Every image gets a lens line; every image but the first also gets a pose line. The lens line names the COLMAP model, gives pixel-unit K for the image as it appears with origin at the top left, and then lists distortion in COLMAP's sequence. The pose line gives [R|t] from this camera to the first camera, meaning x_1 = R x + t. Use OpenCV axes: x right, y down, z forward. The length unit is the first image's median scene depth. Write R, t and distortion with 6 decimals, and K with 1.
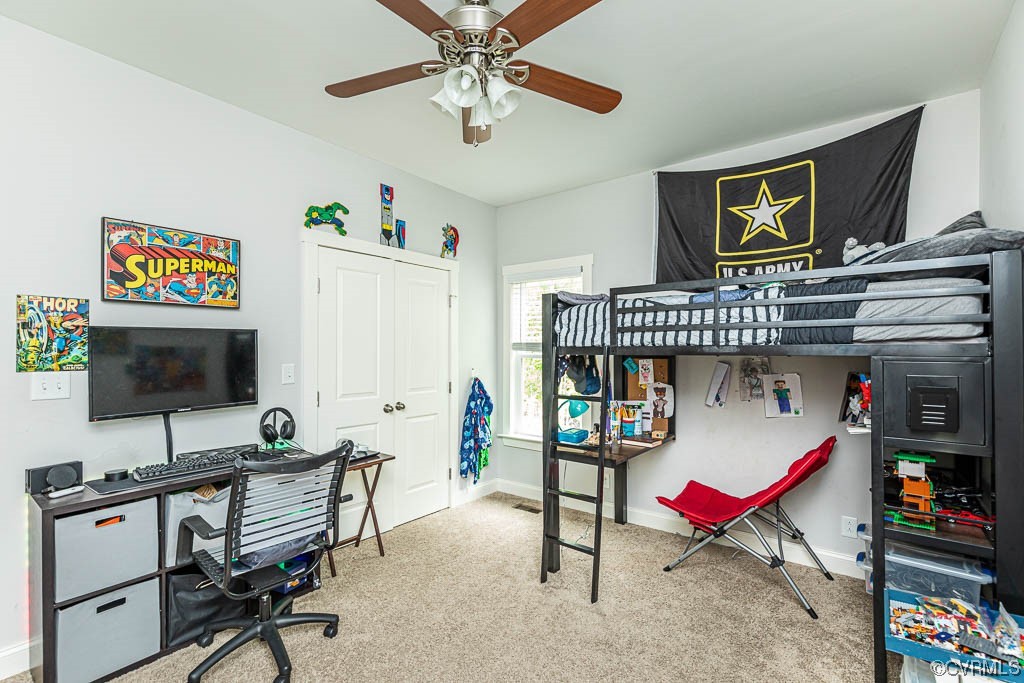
lens RADIAL K [[467.7, 0, 513.0], [0, 467.7, 350.1], [0, 0, 1]] dist [0.003211, -0.000005]
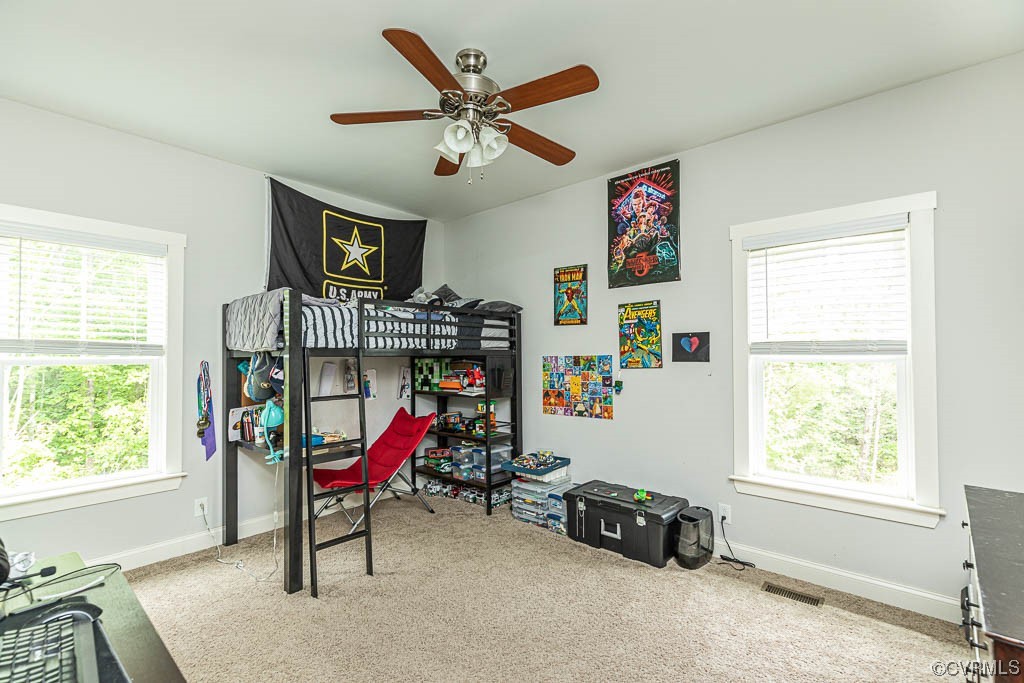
lens RADIAL K [[467.7, 0, 513.0], [0, 467.7, 350.1], [0, 0, 1]] dist [0.003211, -0.000005]
pose [[0.024170, 0.011801, 0.999638, -0.832539], [0.006871, 0.999905, -0.011970, 0.011160], [-0.999684, 0.007158, 0.024086, 0.547387]]
